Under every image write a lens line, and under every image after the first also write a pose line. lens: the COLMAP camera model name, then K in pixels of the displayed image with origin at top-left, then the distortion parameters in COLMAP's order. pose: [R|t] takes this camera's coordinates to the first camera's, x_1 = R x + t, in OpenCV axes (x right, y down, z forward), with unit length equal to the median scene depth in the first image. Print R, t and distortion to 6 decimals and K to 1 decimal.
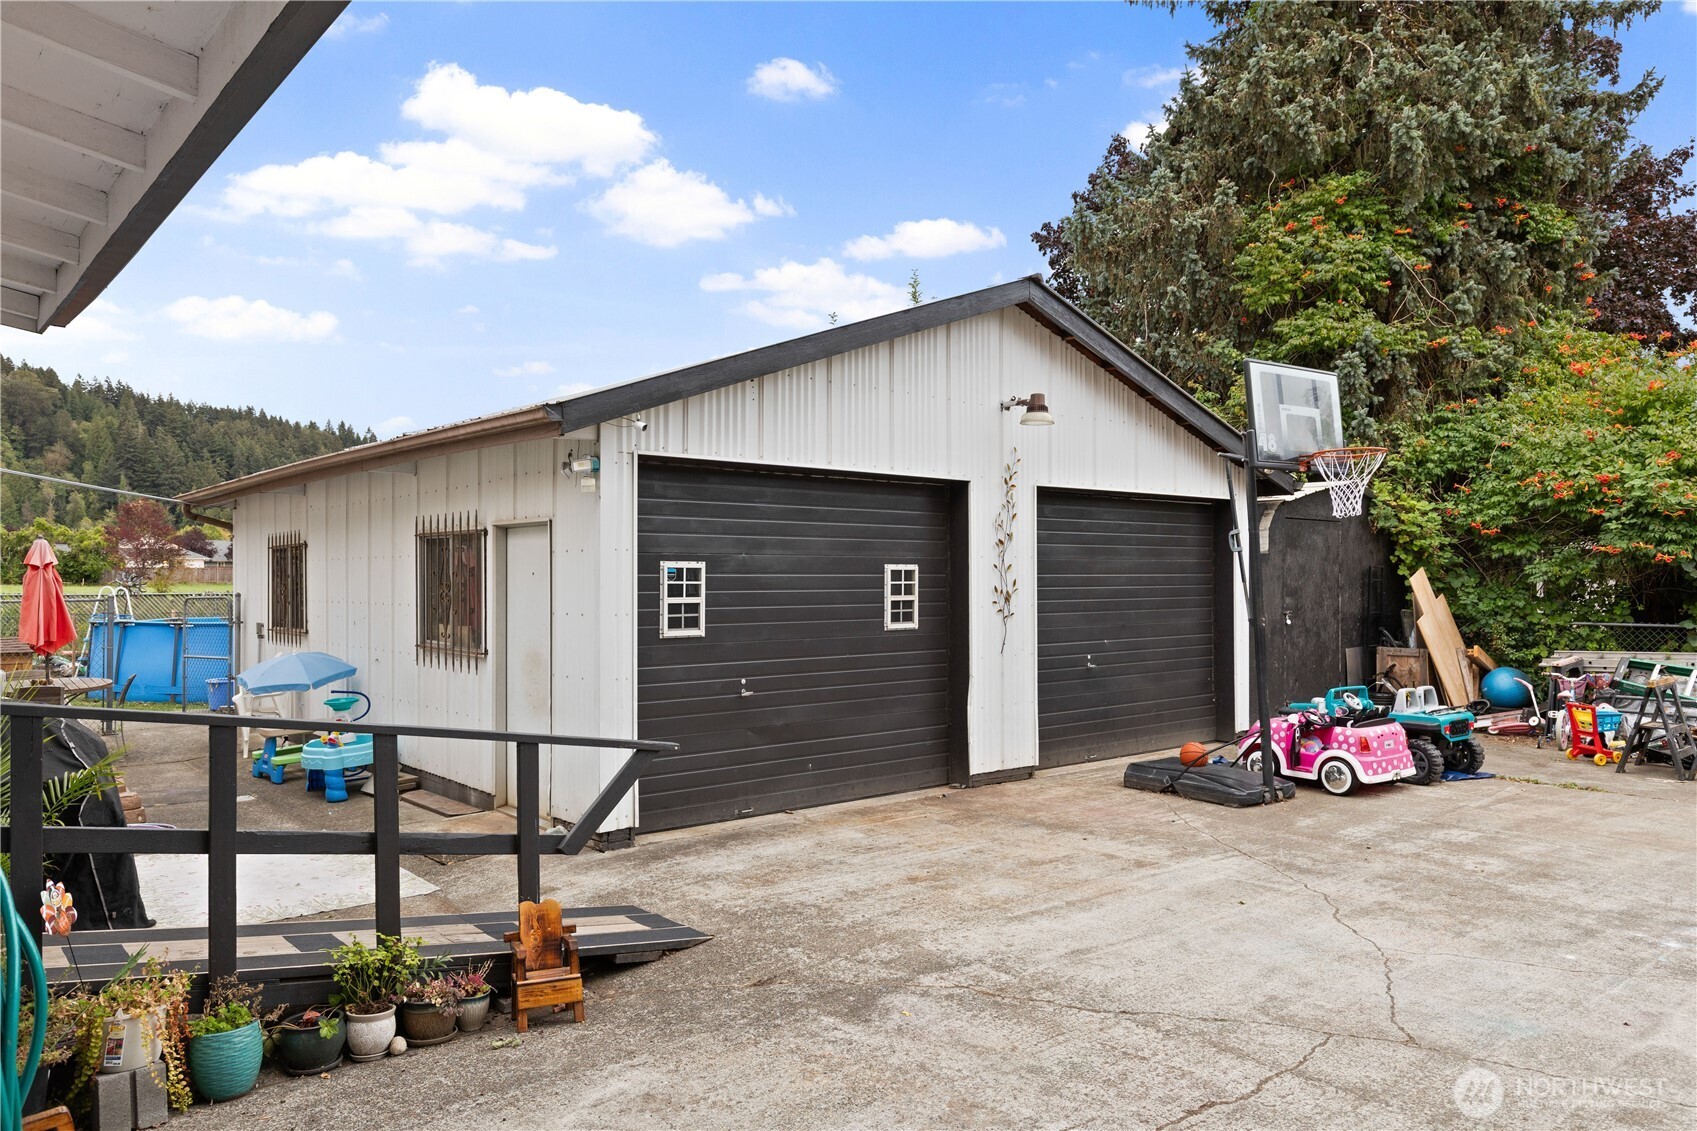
lens RADIAL K [[1180.8, 0, 848.5], [0, 1180.8, 565.5], [0, 0, 1]] dist [0.005745, 0.001228]
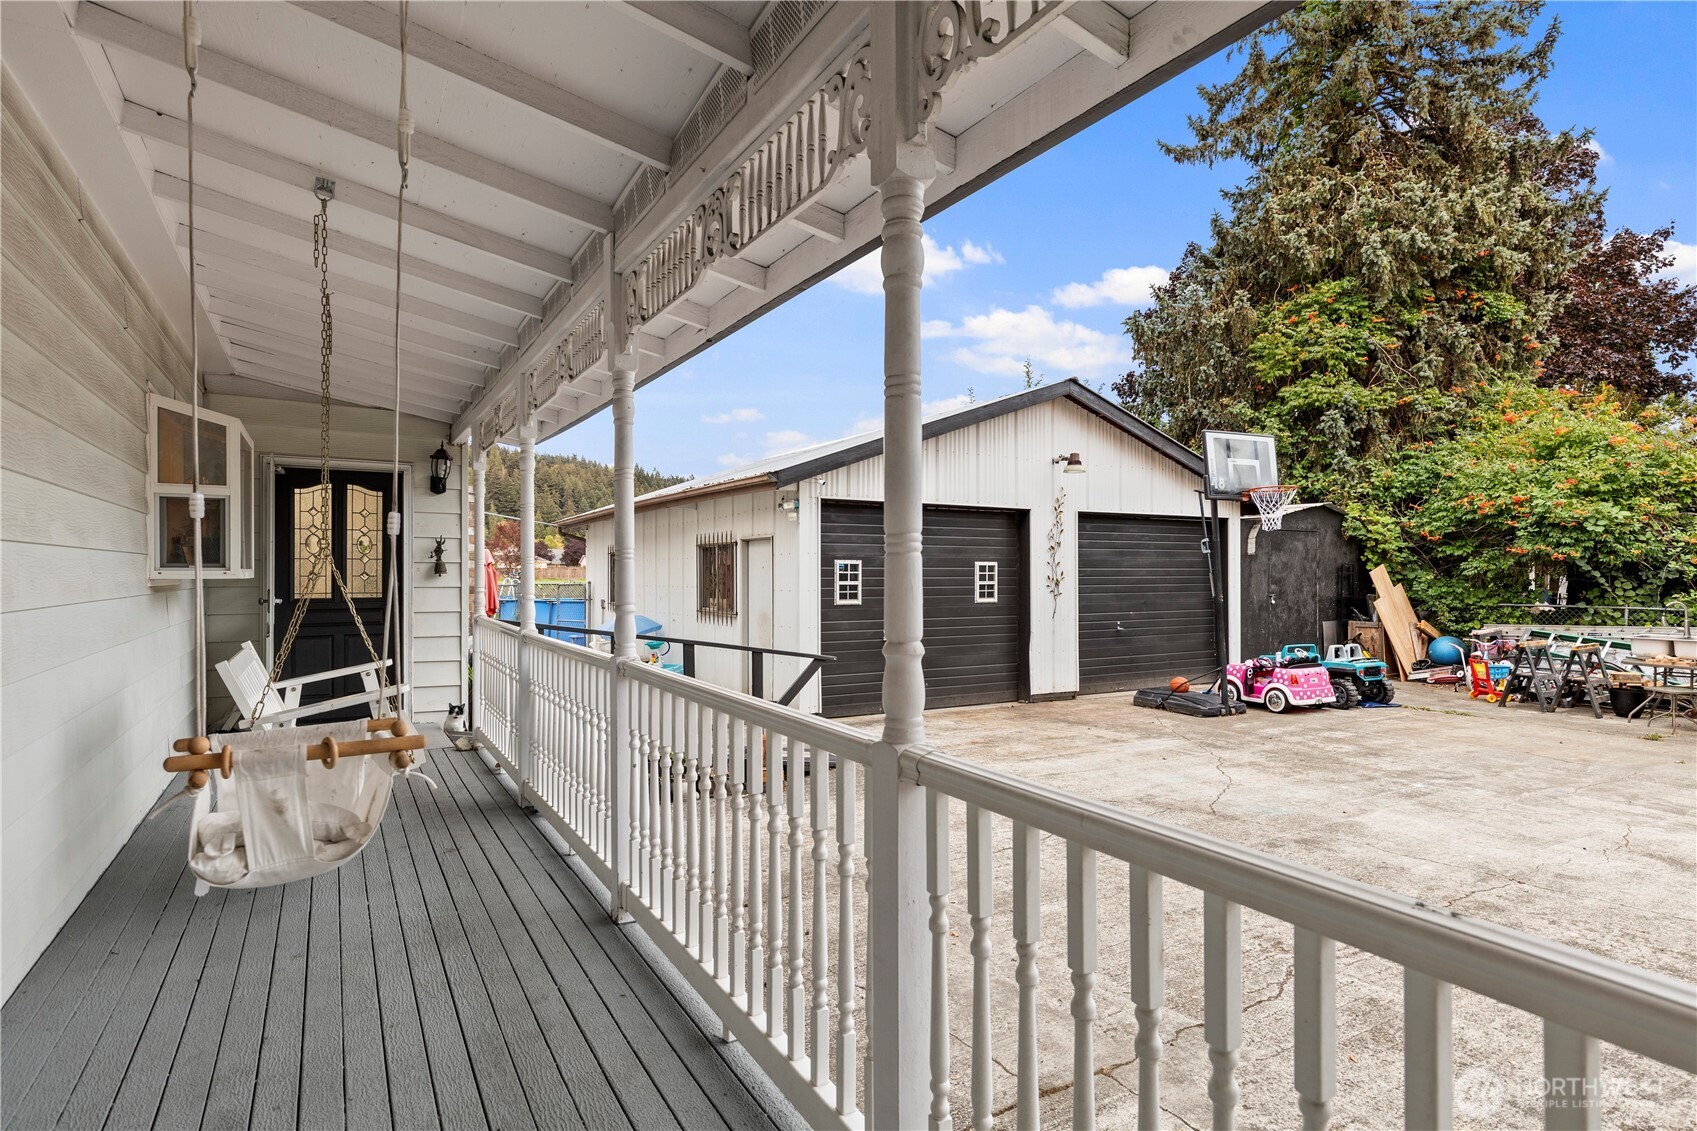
lens RADIAL K [[907.5, 0, 848.5], [0, 907.5, 565.5], [0, 0, 1]] dist [0.000799, 0.000120]
pose [[0.984702, -0.001874, -0.174237, 0.056149], [0.001702, 0.999998, -0.001135, 0.003755], [0.174239, 0.000821, 0.984703, -0.182869]]
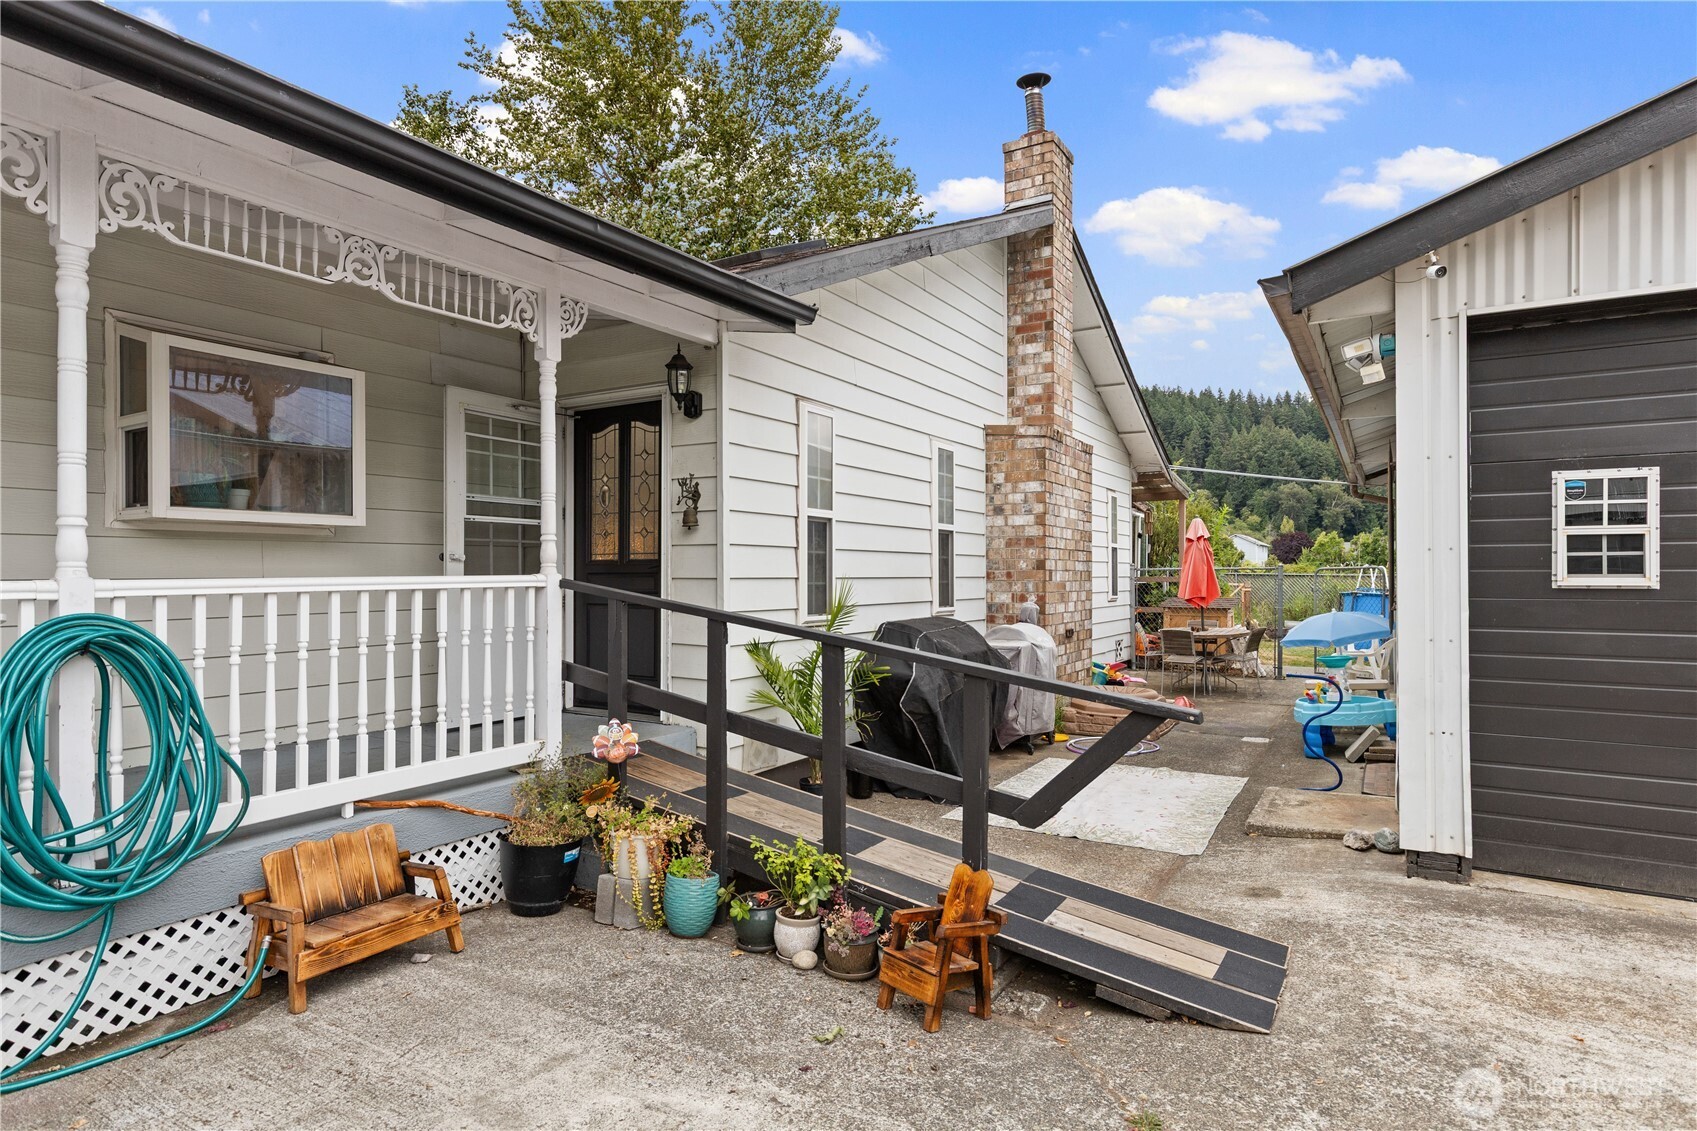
lens RADIAL K [[907.5, 0, 848.5], [0, 907.5, 565.5], [0, 0, 1]] dist [0.000799, 0.000120]
pose [[0.309438, -0.011905, -0.950845, 0.126940], [0.007580, 0.999921, -0.010052, 0.032098], [0.950890, -0.004097, 0.309503, 0.293517]]
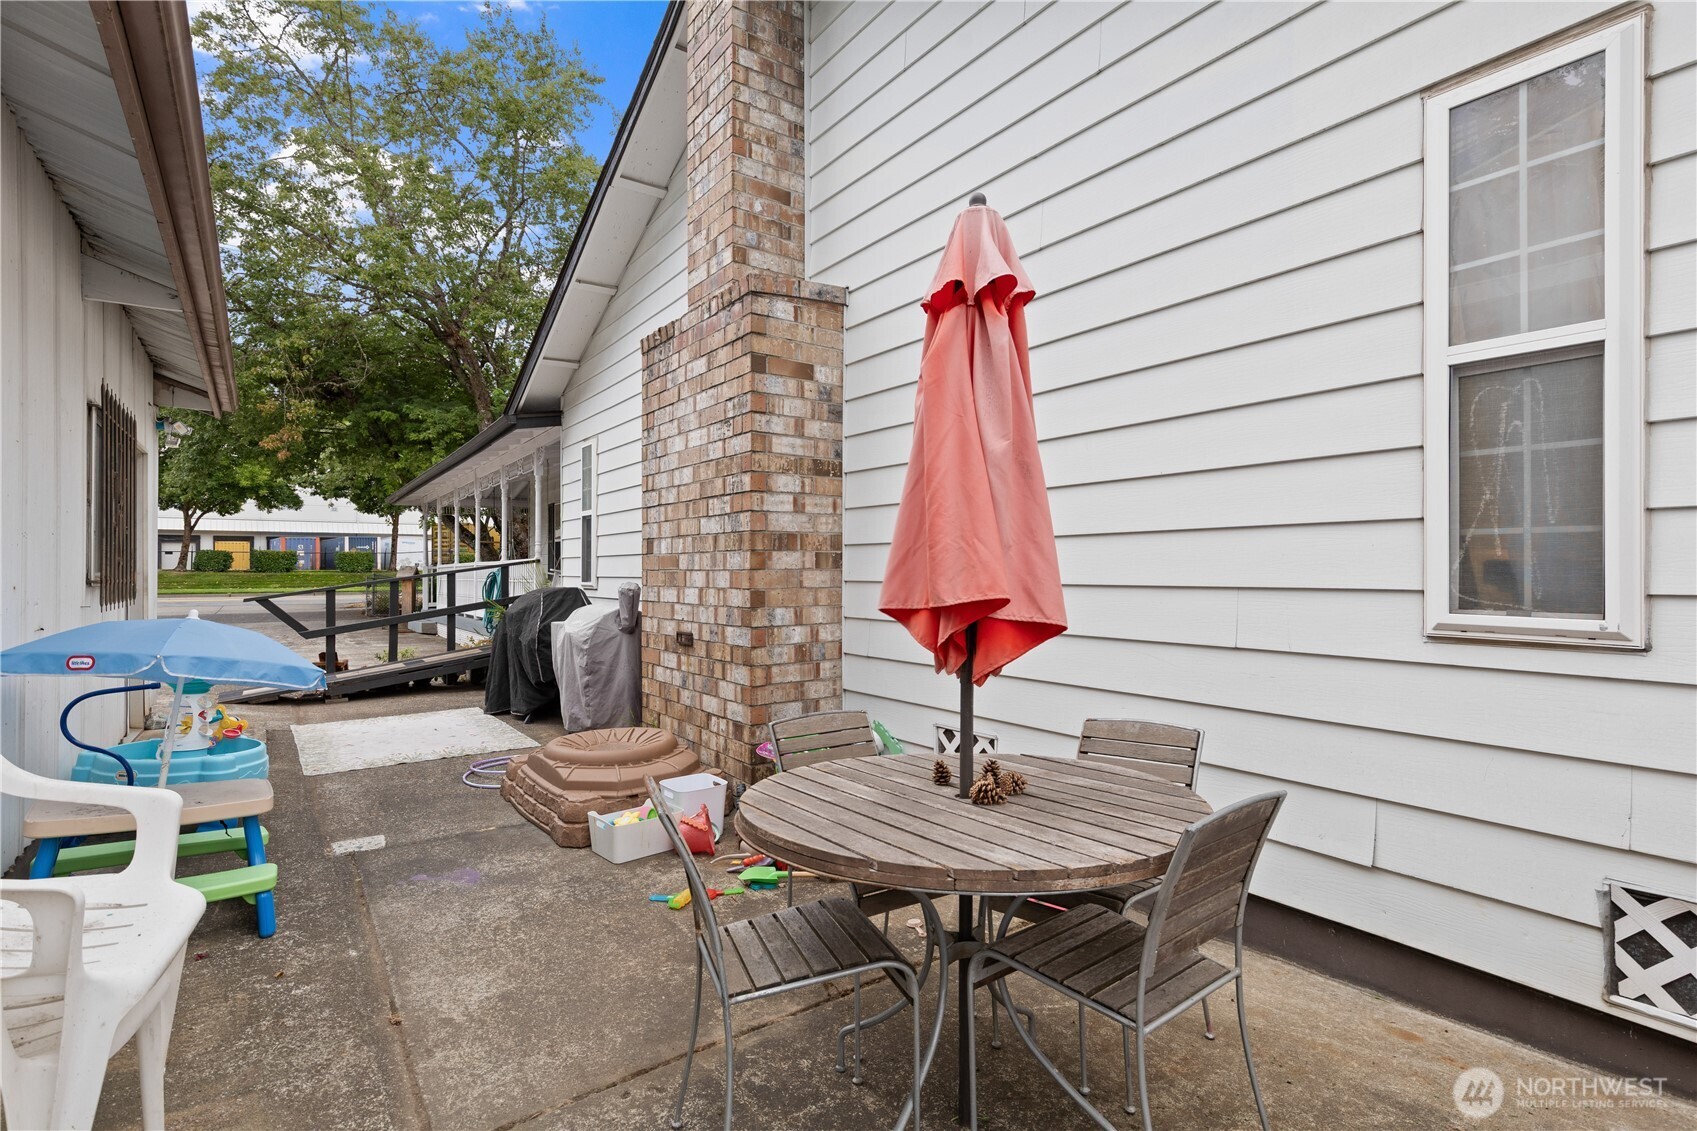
lens RADIAL K [[798.6, 0, 848.5], [0, 798.6, 565.5], [0, 0, 1]] dist [0.000212, -0.000180]
pose [[-0.997799, -0.000331, 0.066317, -0.614565], [-0.000940, 0.999958, -0.009145, 0.048162], [-0.066312, -0.009187, -0.997757, 1.068449]]
